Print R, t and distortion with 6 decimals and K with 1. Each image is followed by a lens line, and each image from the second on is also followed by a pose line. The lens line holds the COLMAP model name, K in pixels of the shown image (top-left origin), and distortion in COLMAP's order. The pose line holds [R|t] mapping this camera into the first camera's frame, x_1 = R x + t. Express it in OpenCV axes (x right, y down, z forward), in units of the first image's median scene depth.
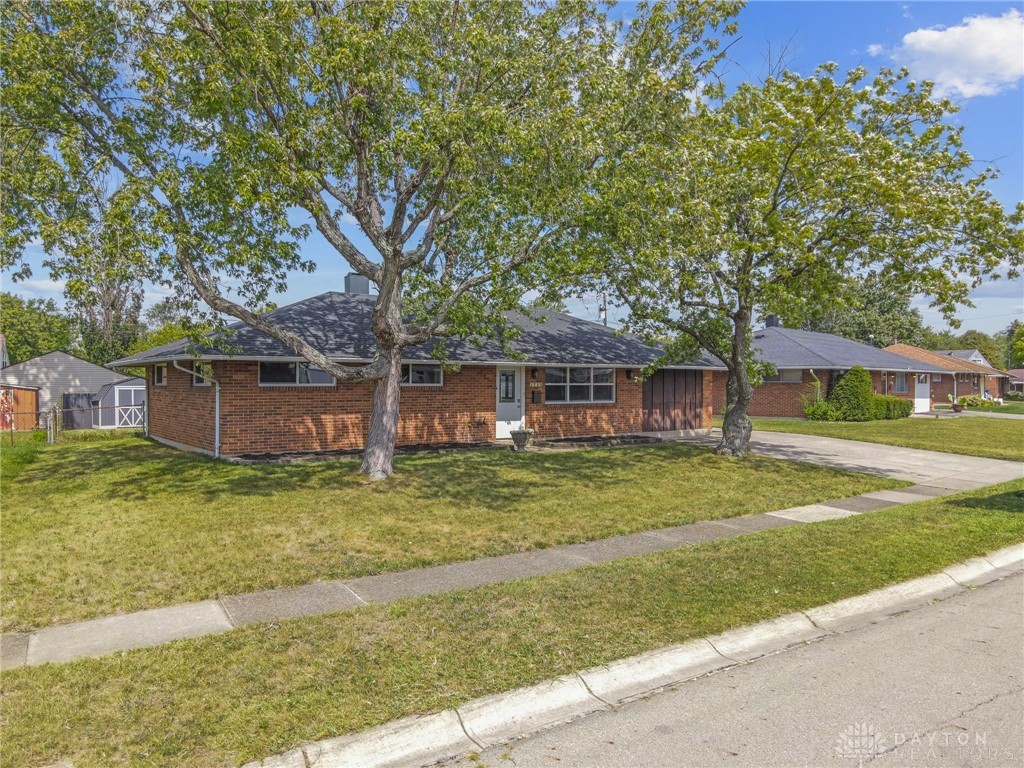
lens RADIAL K [[754.7, 0, 511.8], [0, 754.7, 382.6], [0, 0, 1]] dist [-0.004043, 0.001646]
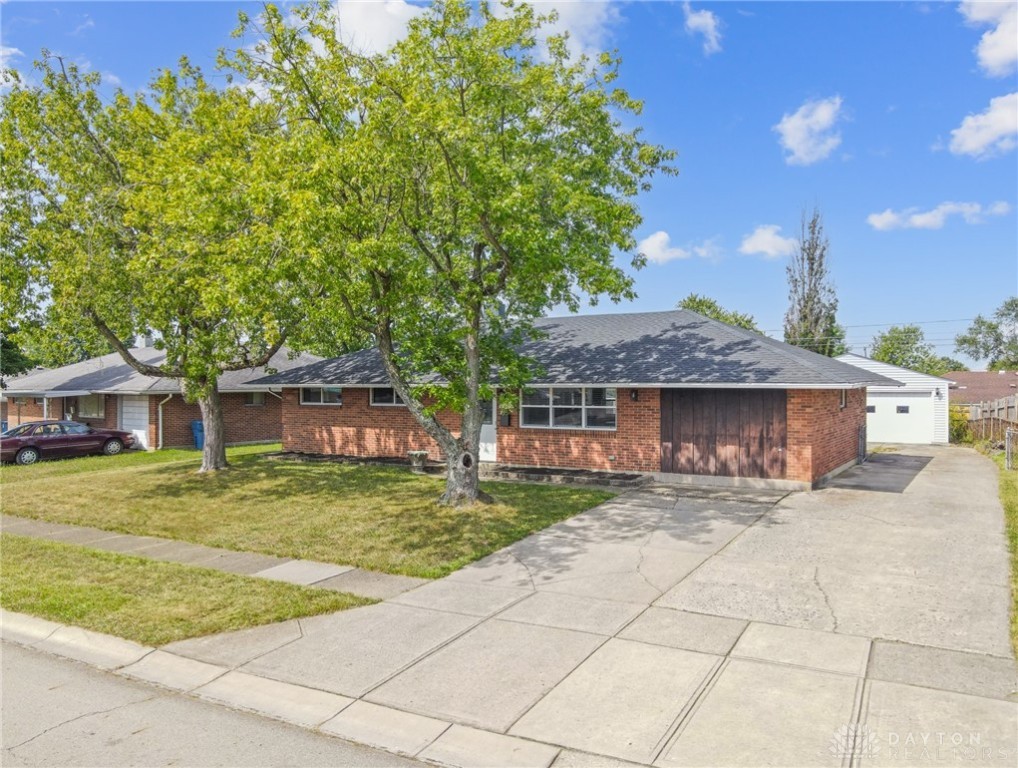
lens RADIAL K [[728.6, 0, 509.6], [0, 728.6, 385.8], [0, 0, 1]] dist [0.014150, 0.000579]
pose [[0.426807, -0.015352, -0.904212, 0.801950], [-0.009169, 0.999731, -0.021302, -0.003317], [0.904296, 0.017383, 0.426552, 0.585990]]
